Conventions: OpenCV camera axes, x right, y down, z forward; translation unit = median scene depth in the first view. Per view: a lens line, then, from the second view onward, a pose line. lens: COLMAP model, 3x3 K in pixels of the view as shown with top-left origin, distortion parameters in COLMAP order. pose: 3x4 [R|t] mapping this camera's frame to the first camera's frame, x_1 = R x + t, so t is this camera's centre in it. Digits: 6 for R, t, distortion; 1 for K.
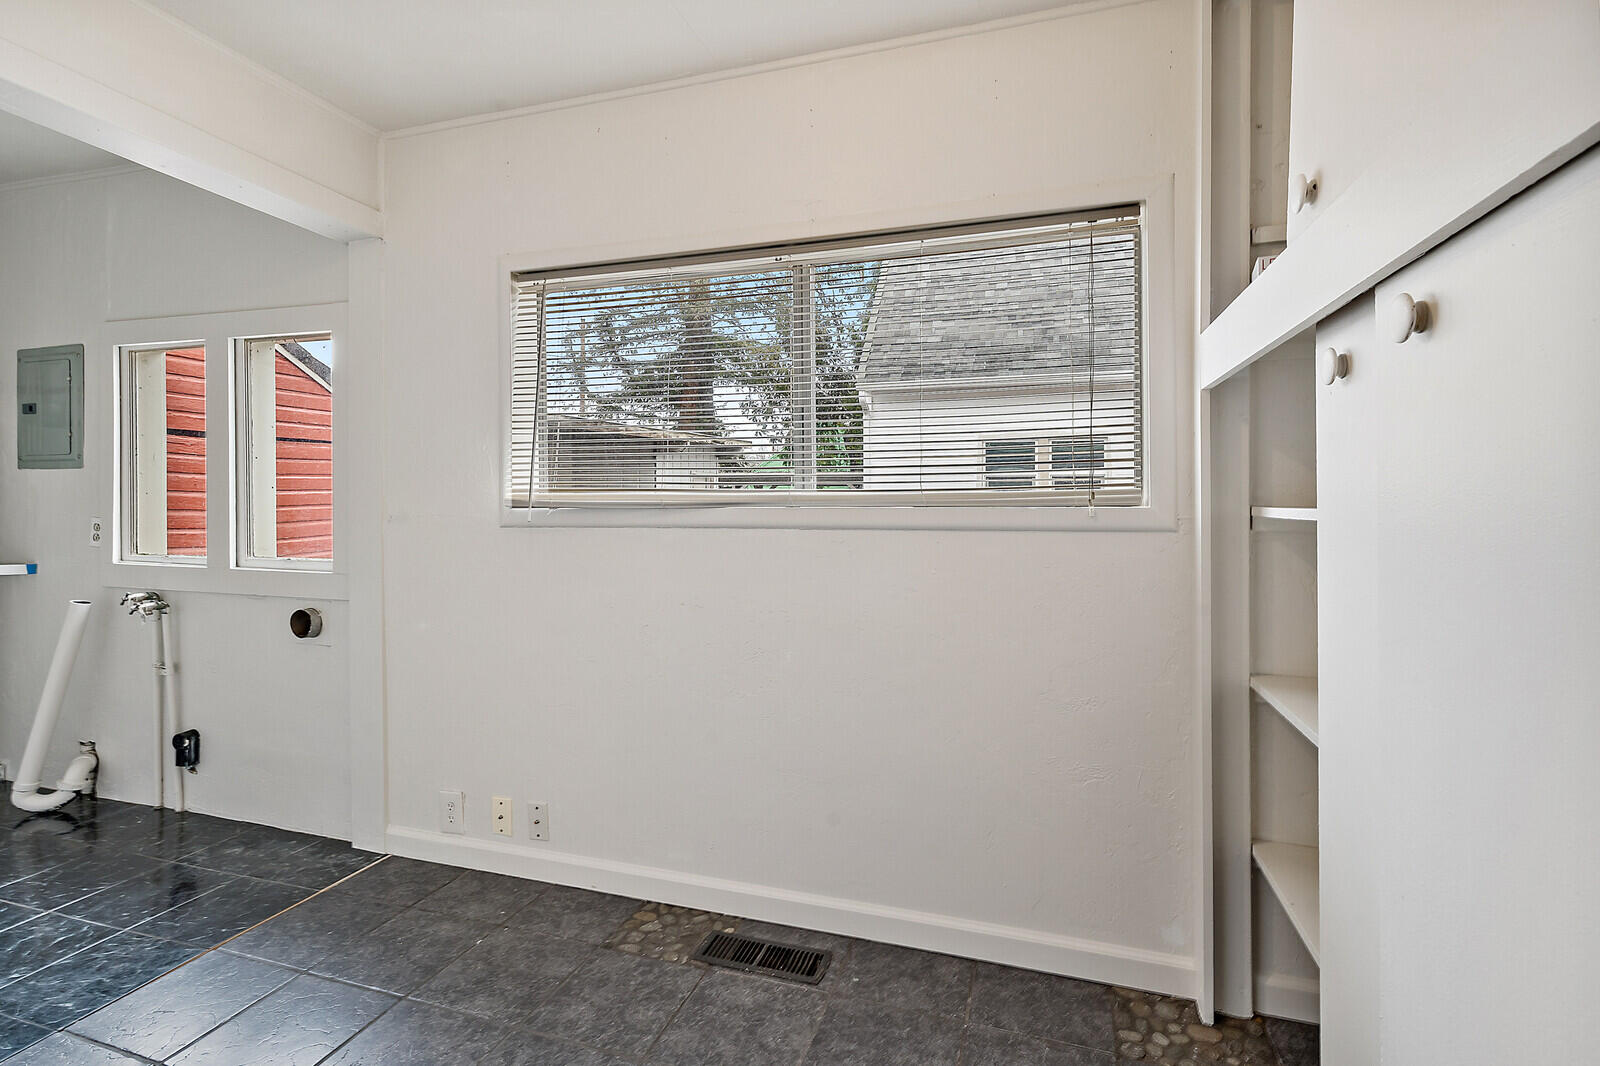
lens RADIAL K [[731.9, 0, 795.0], [0, 731.9, 519.4], [0, 0, 1]] dist [0.003156, -0.000339]
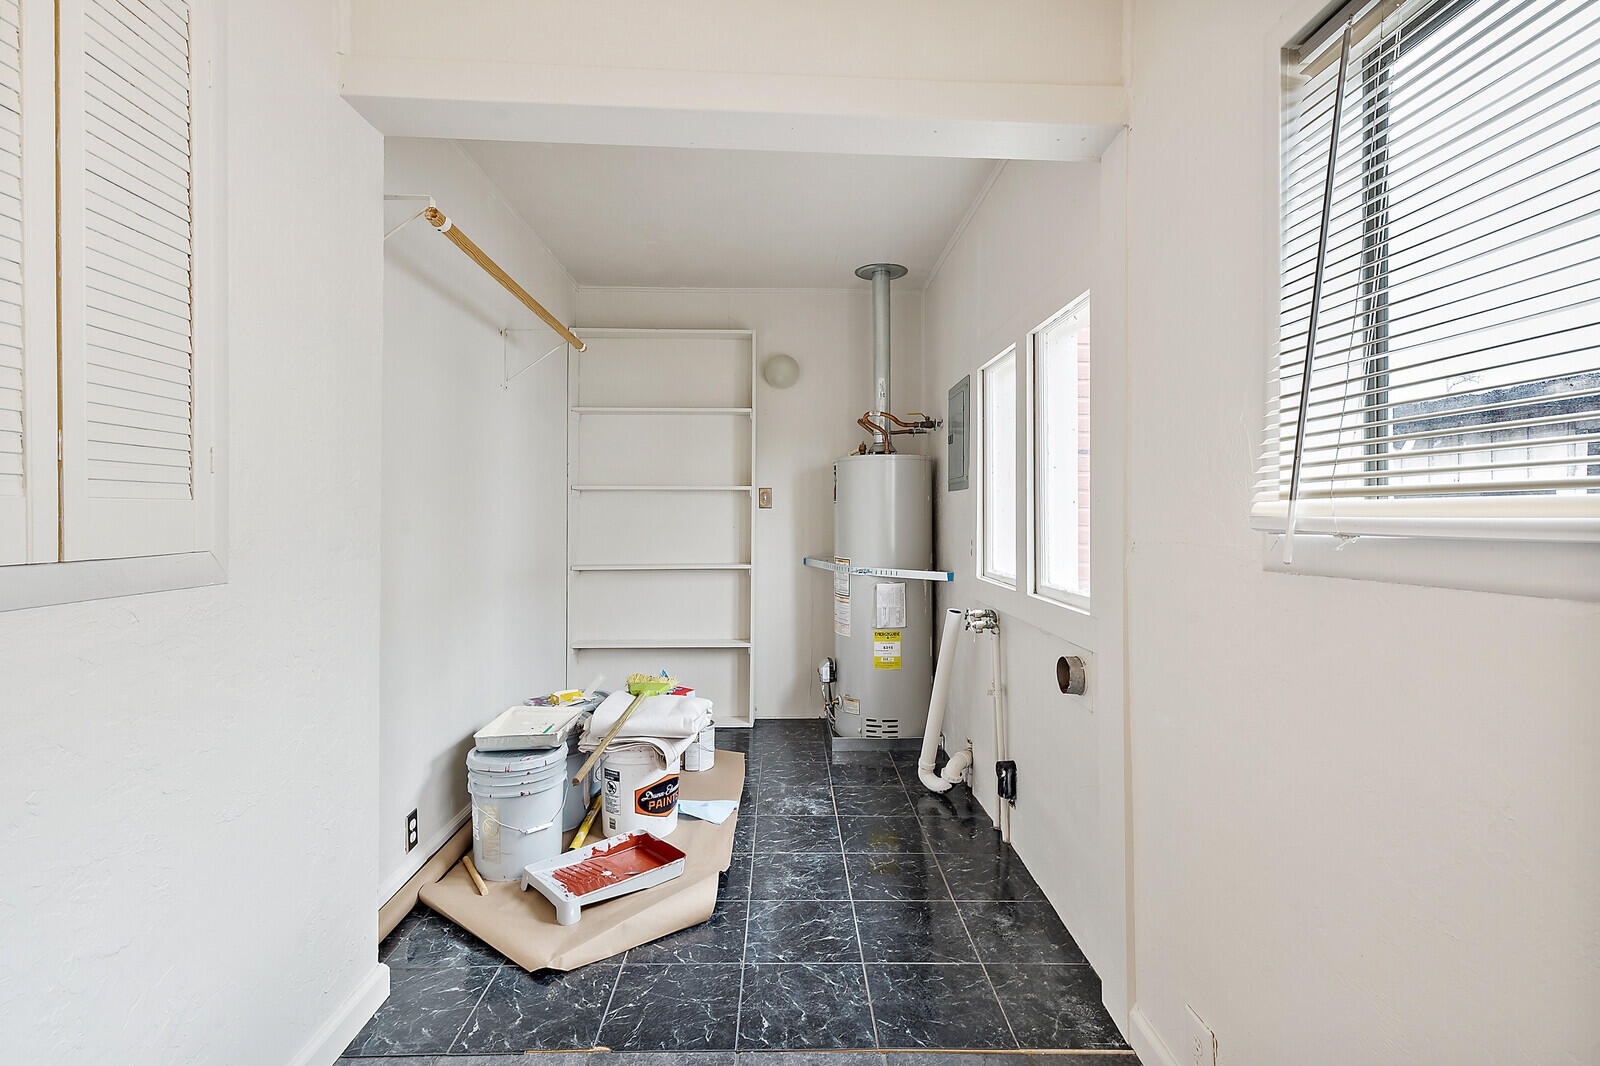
lens RADIAL K [[731.9, 0, 794.9], [0, 731.9, 524.9], [0, 0, 1]] dist [0.003156, -0.000339]
pose [[0.316428, 0.007573, -0.948586, -0.022313], [-0.015713, 0.999873, 0.002741, -0.015430], [0.948486, 0.014037, 0.316507, 0.474435]]
